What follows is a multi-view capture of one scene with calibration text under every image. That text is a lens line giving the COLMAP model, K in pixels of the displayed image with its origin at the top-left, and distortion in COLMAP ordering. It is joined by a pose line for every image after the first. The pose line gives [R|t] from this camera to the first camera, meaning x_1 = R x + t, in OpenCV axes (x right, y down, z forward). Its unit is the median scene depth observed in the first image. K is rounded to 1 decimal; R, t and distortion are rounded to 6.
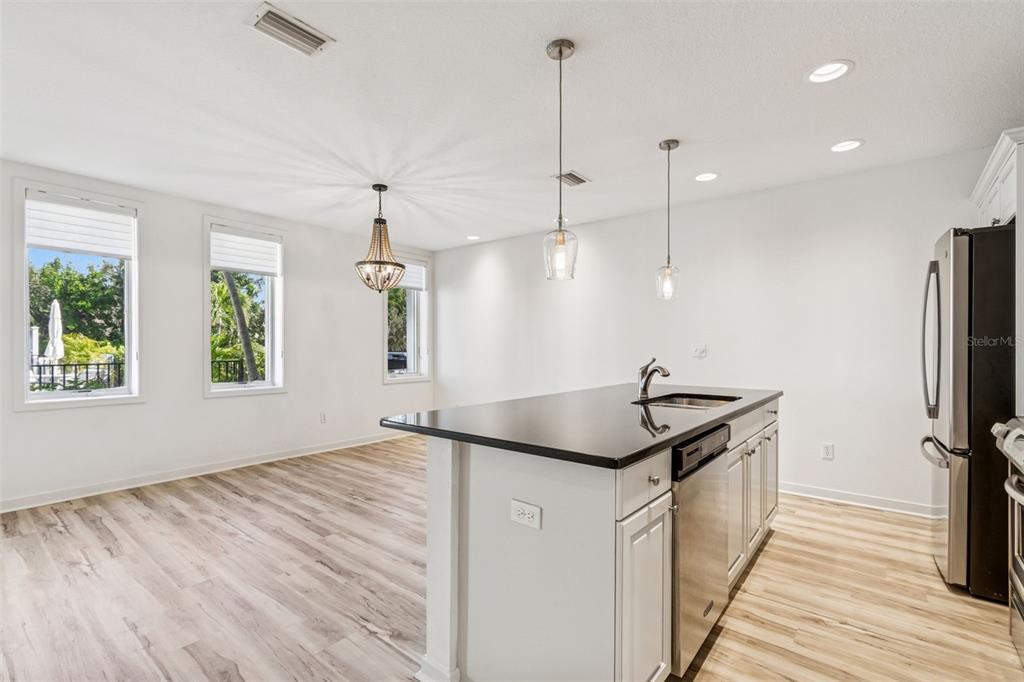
lens RADIAL K [[454.4, 0, 510.2], [0, 454.4, 349.1], [0, 0, 1]] dist [0.002252, 0.000300]
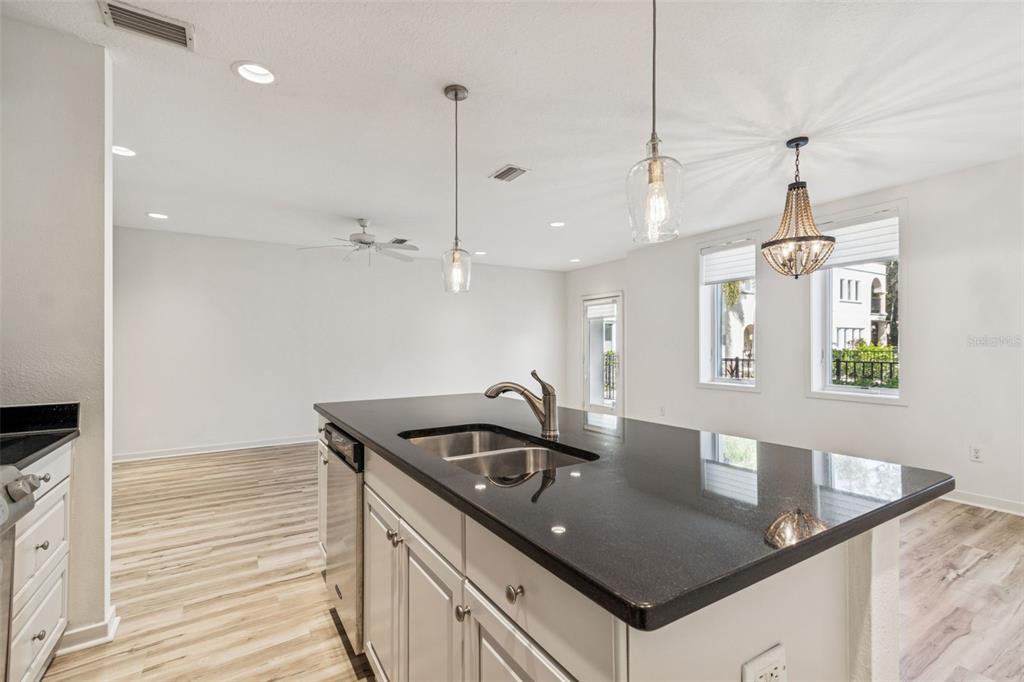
lens RADIAL K [[463.0, 0, 512.0], [0, 463.0, 341.0], [0, 0, 1]] dist [0.003388, 0.000479]
pose [[-0.316323, -0.012717, -0.948566, 0.658211], [-0.000627, 0.999913, -0.013196, -0.006348], [0.948651, -0.003580, -0.316303, 0.843146]]
